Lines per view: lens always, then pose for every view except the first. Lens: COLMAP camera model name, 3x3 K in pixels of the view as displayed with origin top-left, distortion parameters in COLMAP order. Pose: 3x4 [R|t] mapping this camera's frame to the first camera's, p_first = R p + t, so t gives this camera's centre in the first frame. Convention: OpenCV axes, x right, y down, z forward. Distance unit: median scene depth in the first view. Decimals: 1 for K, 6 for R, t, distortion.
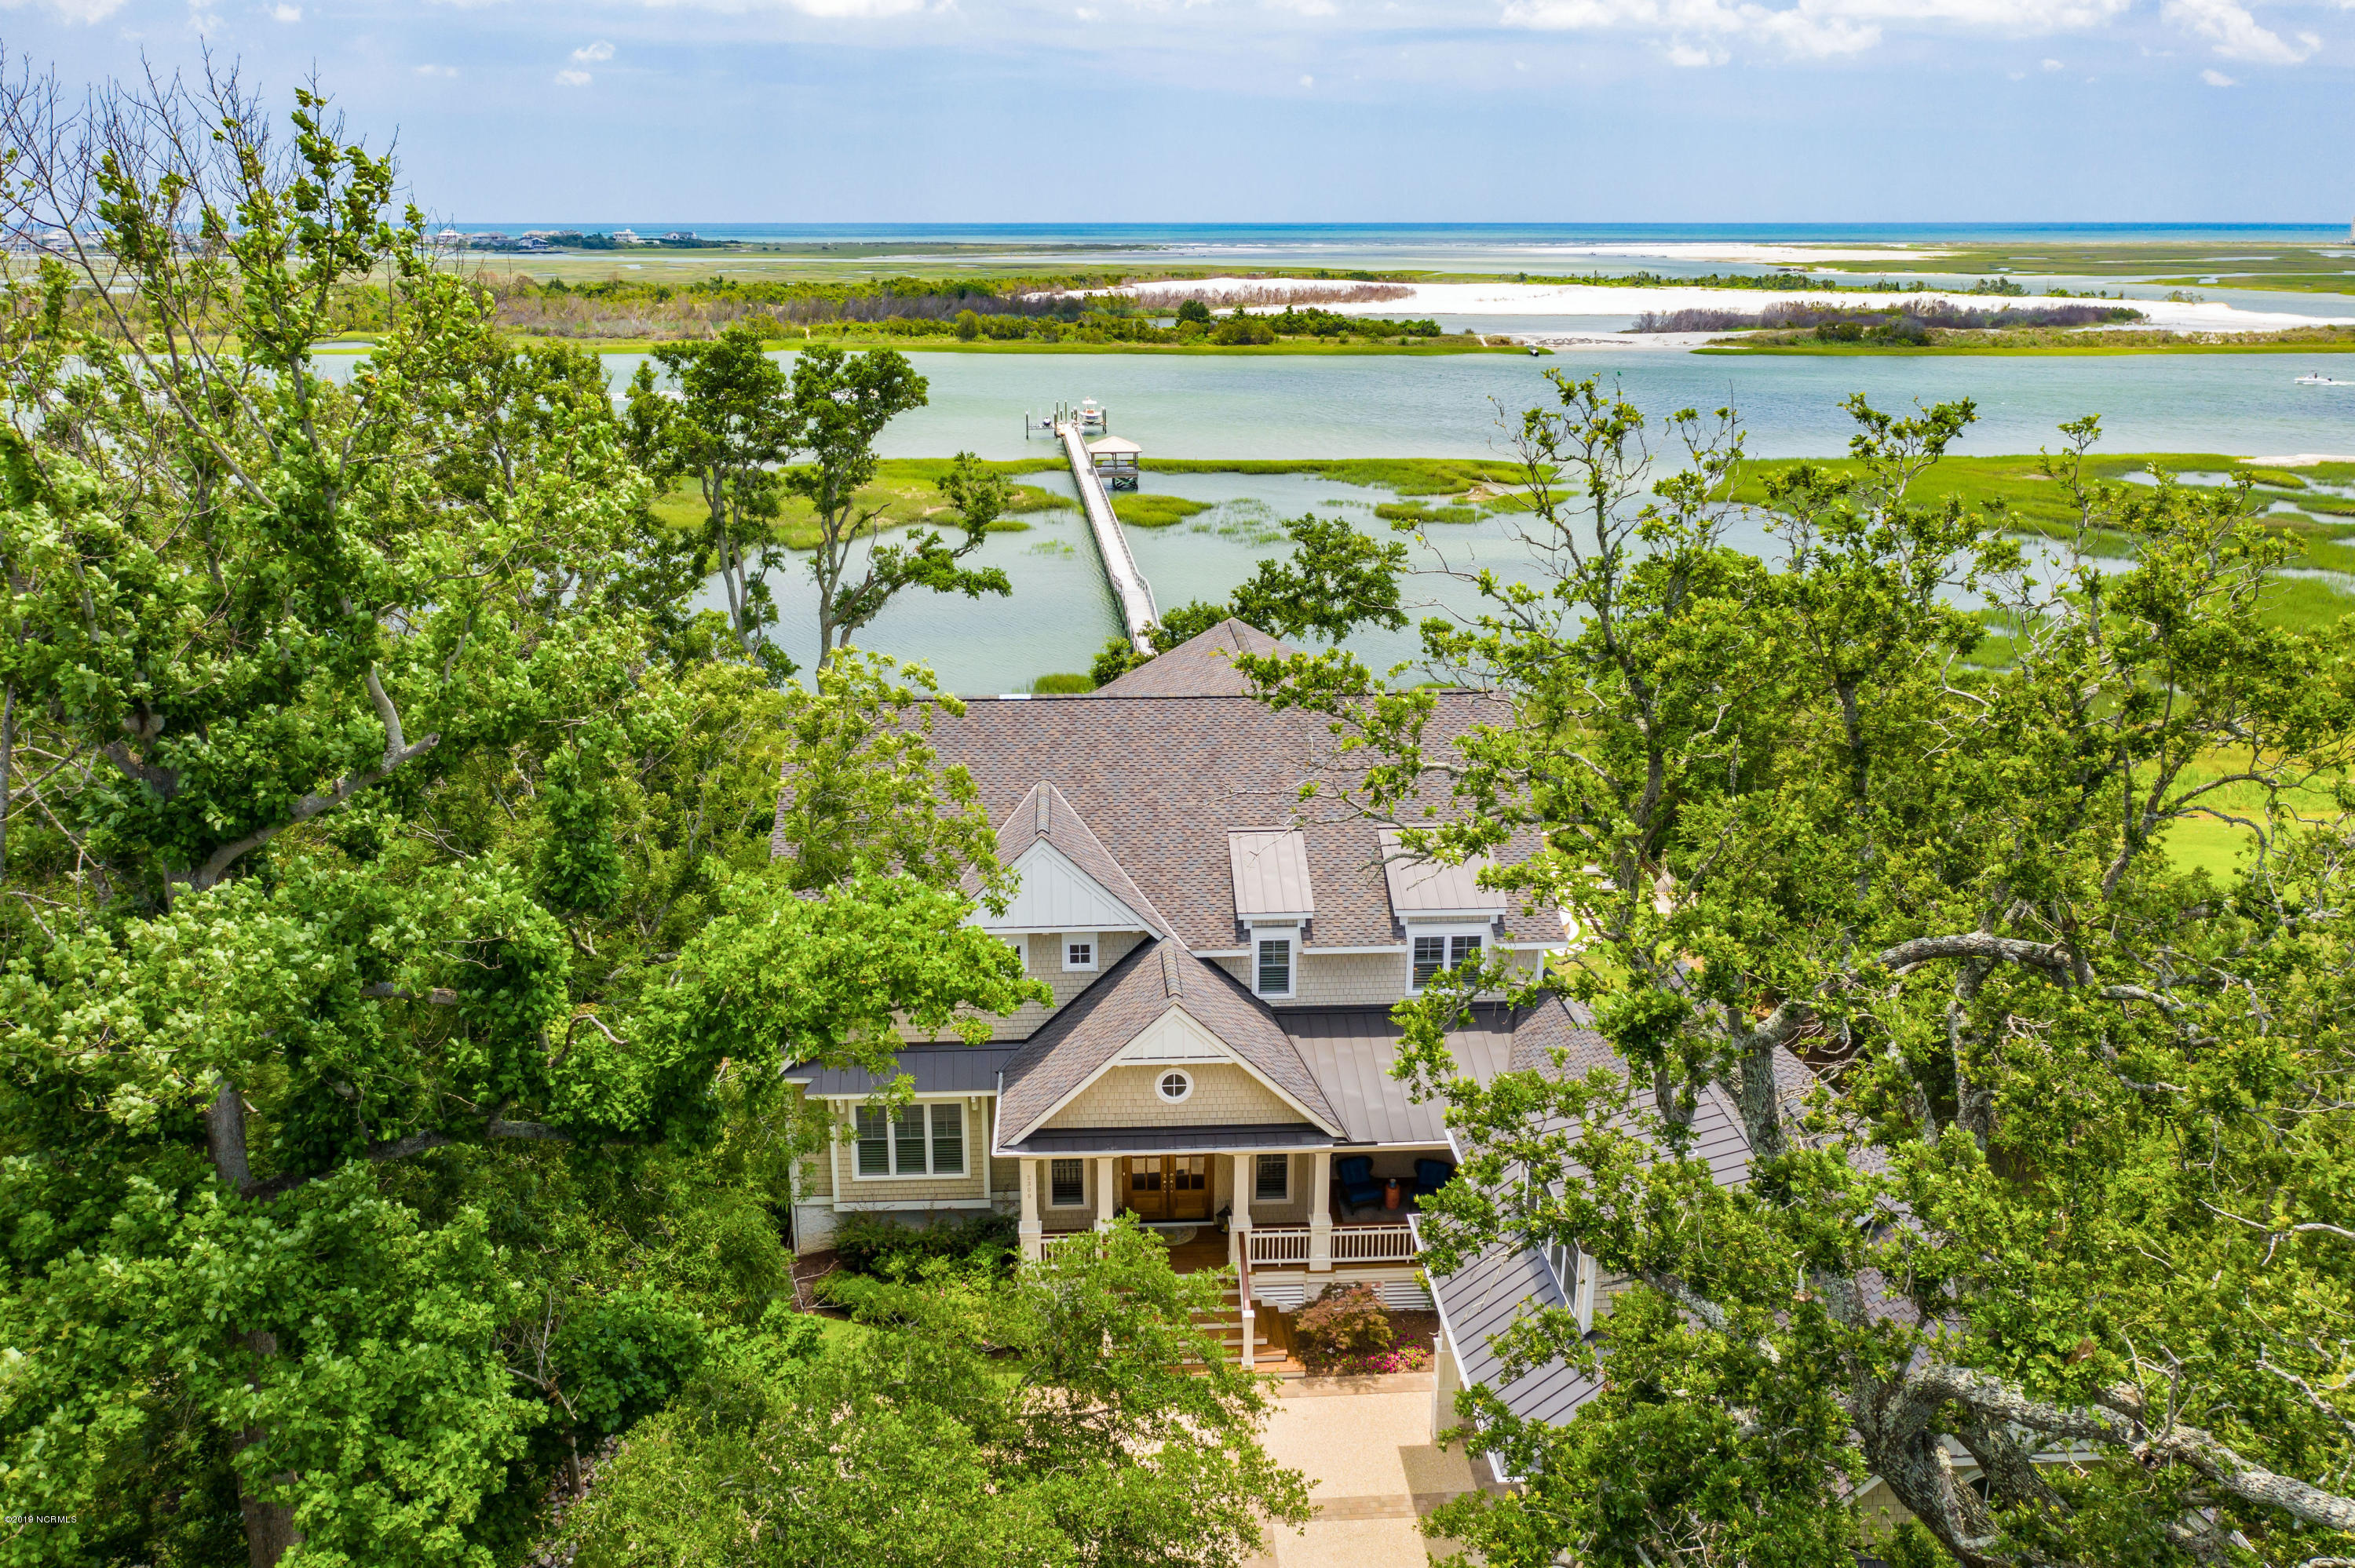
lens RADIAL K [[1897.1, 0, 1177.5], [0, 1897.1, 784.0], [0, 0, 1]] dist [-0.007990, 0.004180]
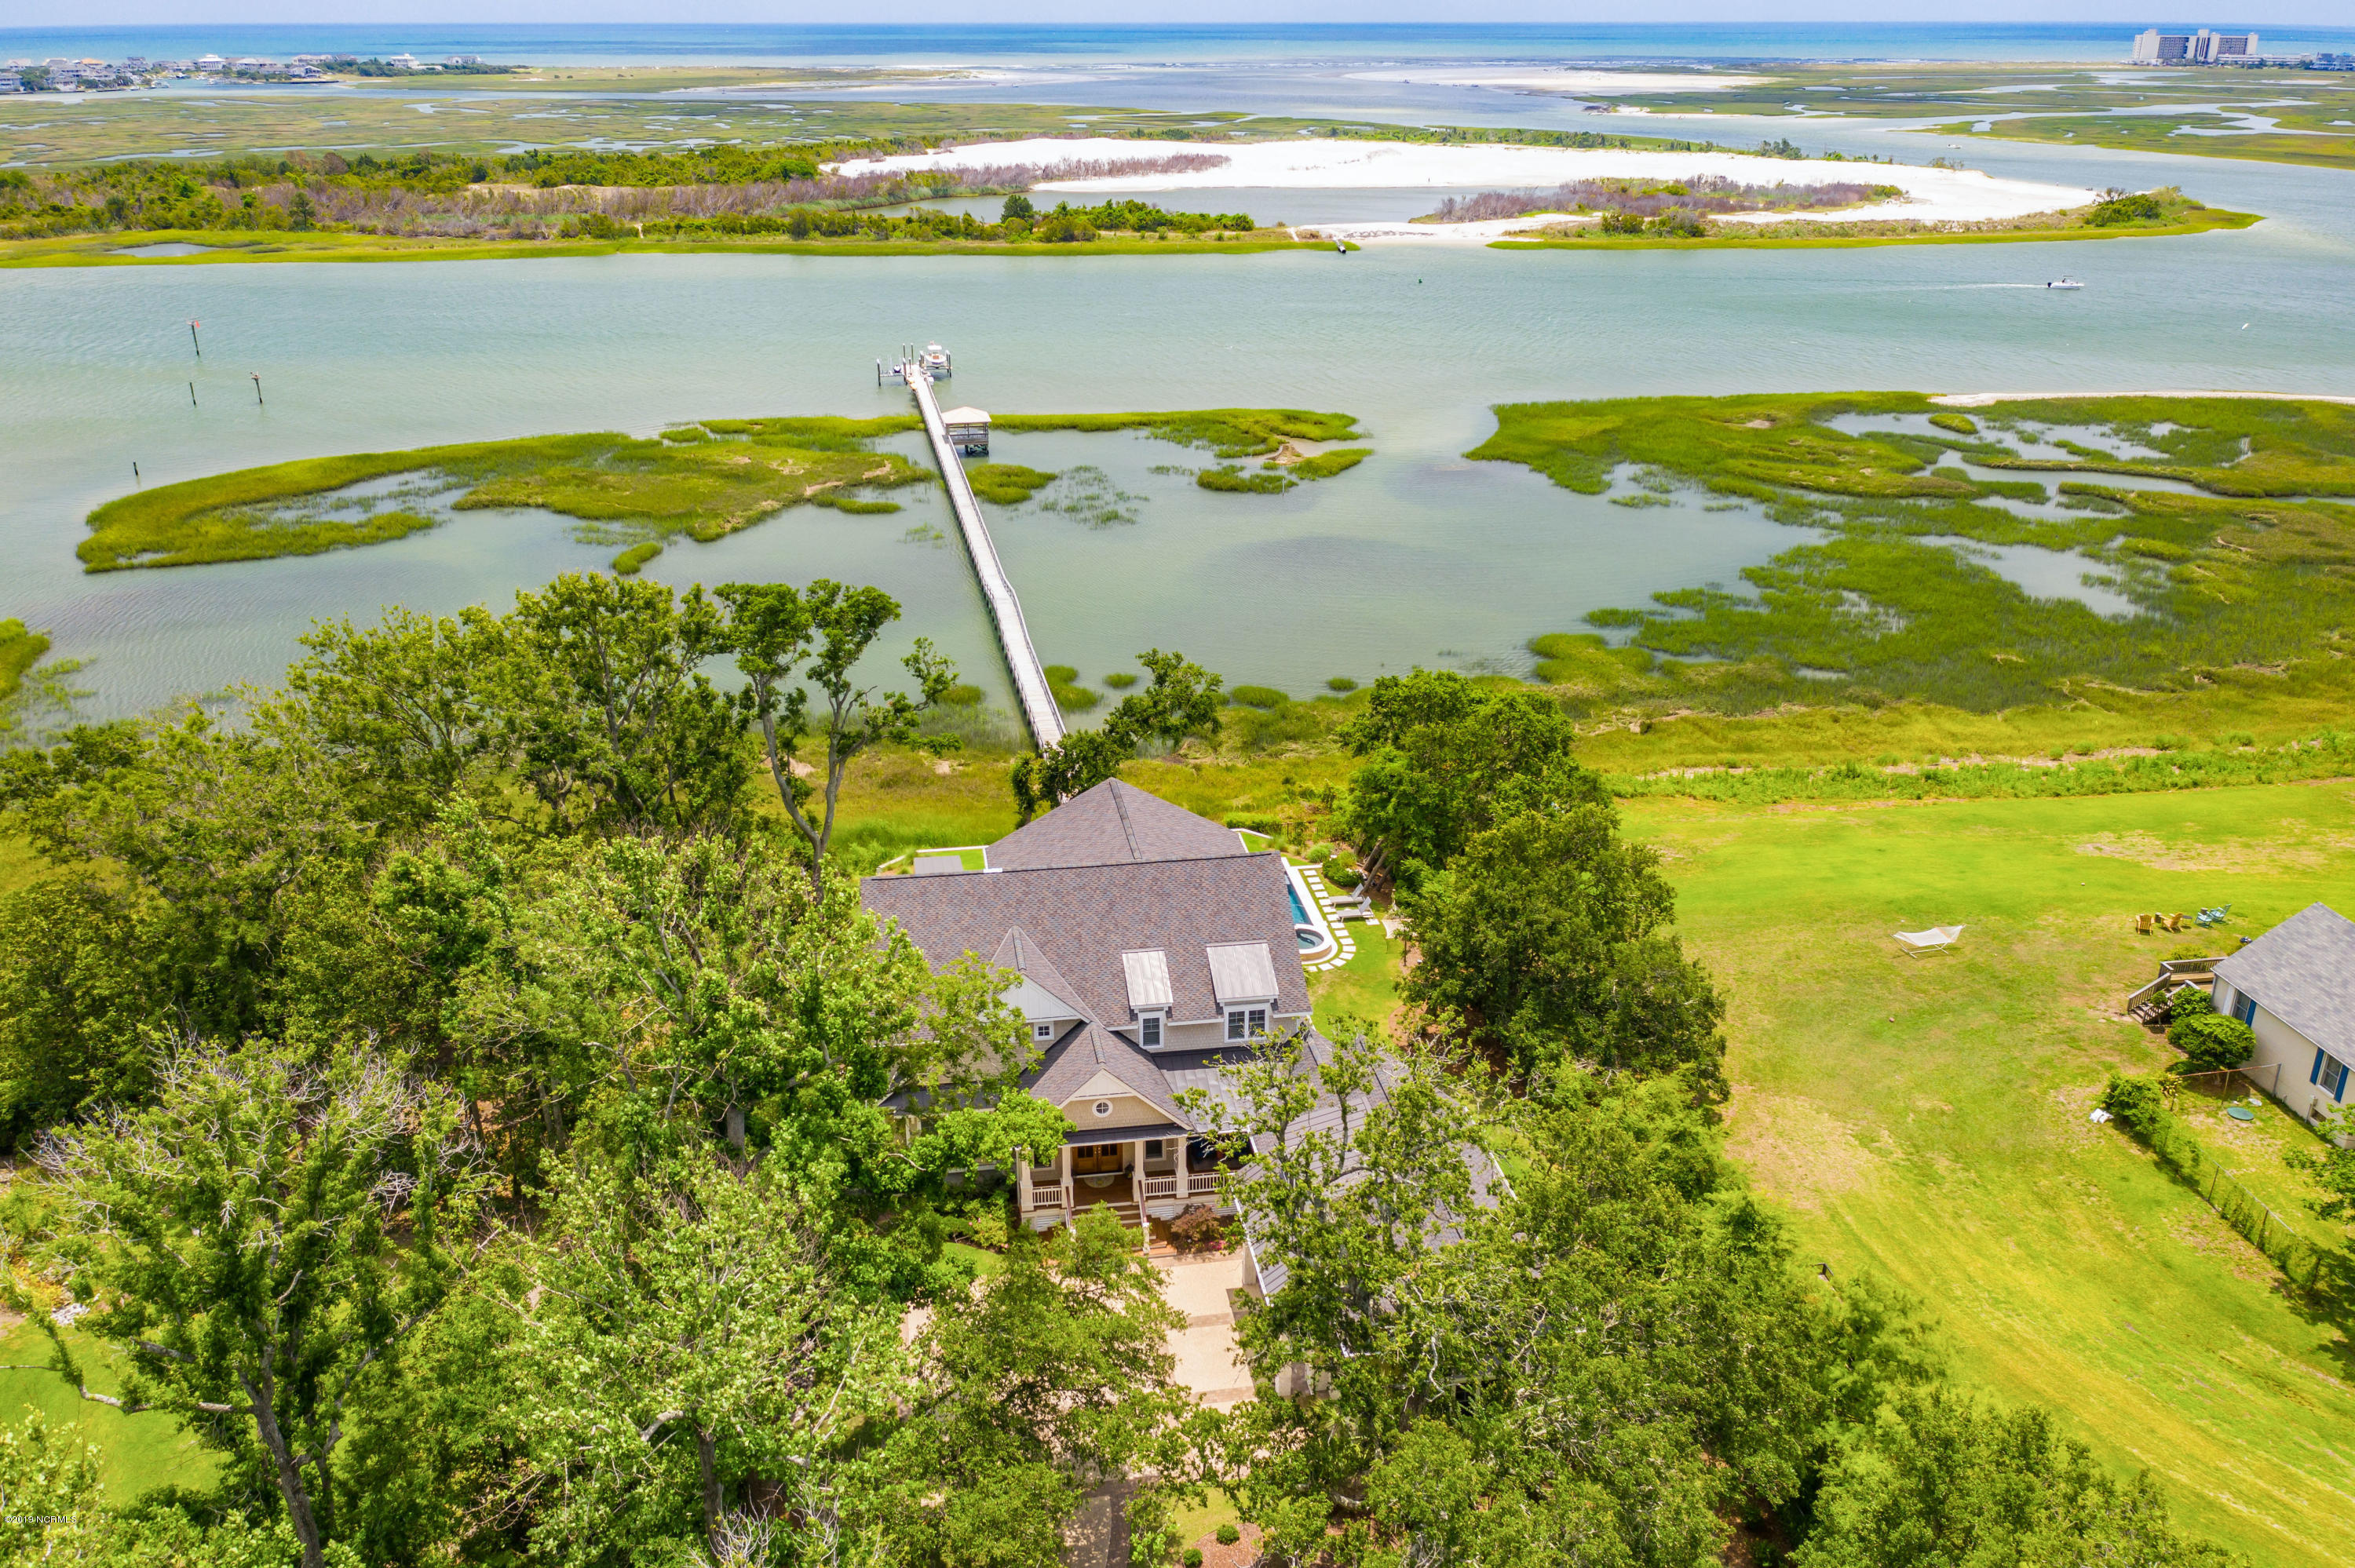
lens RADIAL K [[1897.1, 0, 1177.5], [0, 1897.1, 784.0], [0, 0, 1]] dist [-0.007990, 0.004180]
pose [[0.995543, -0.037028, 0.086740, -0.047835], [0.029011, 0.995343, 0.091928, -0.201245], [-0.089739, -0.089002, 0.991981, -0.511297]]
